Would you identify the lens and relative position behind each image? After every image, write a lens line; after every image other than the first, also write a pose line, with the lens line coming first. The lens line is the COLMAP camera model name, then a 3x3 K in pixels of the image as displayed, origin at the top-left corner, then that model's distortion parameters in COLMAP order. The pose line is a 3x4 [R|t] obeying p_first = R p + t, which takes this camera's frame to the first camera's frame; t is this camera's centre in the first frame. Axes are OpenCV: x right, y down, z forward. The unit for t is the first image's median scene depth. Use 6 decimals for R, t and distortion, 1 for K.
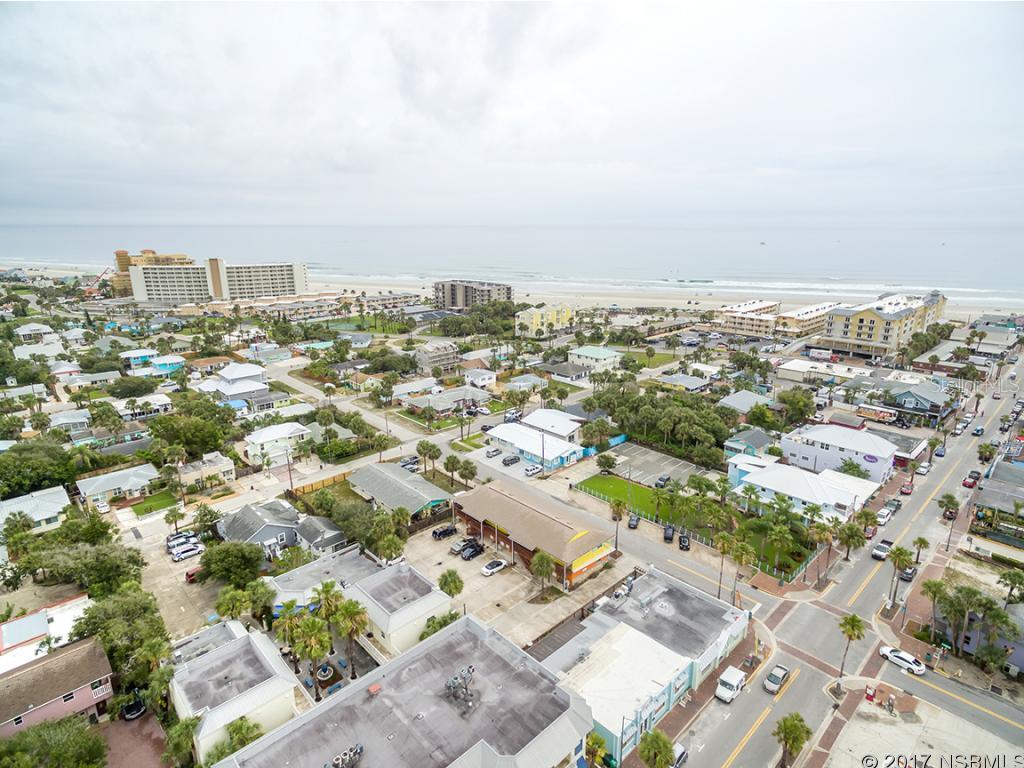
lens RADIAL K [[567.0, 0, 518.0], [0, 567.0, 385.6], [0, 0, 1]] dist [-0.002040, 0.000141]
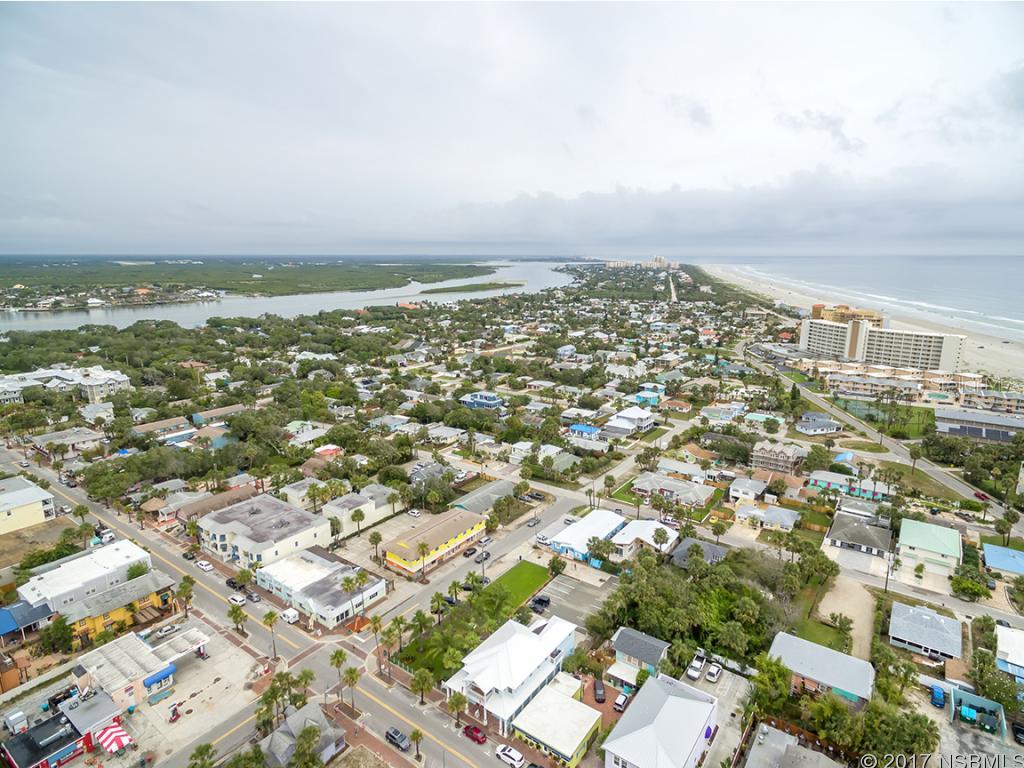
lens RADIAL K [[567.0, 0, 518.0], [0, 567.0, 385.6], [0, 0, 1]] dist [-0.002040, 0.000141]
pose [[0.197600, 0.232026, -0.952428, 0.759166], [-0.259960, 0.949201, 0.177306, -0.250859], [0.945185, 0.212558, 0.247880, 0.396054]]
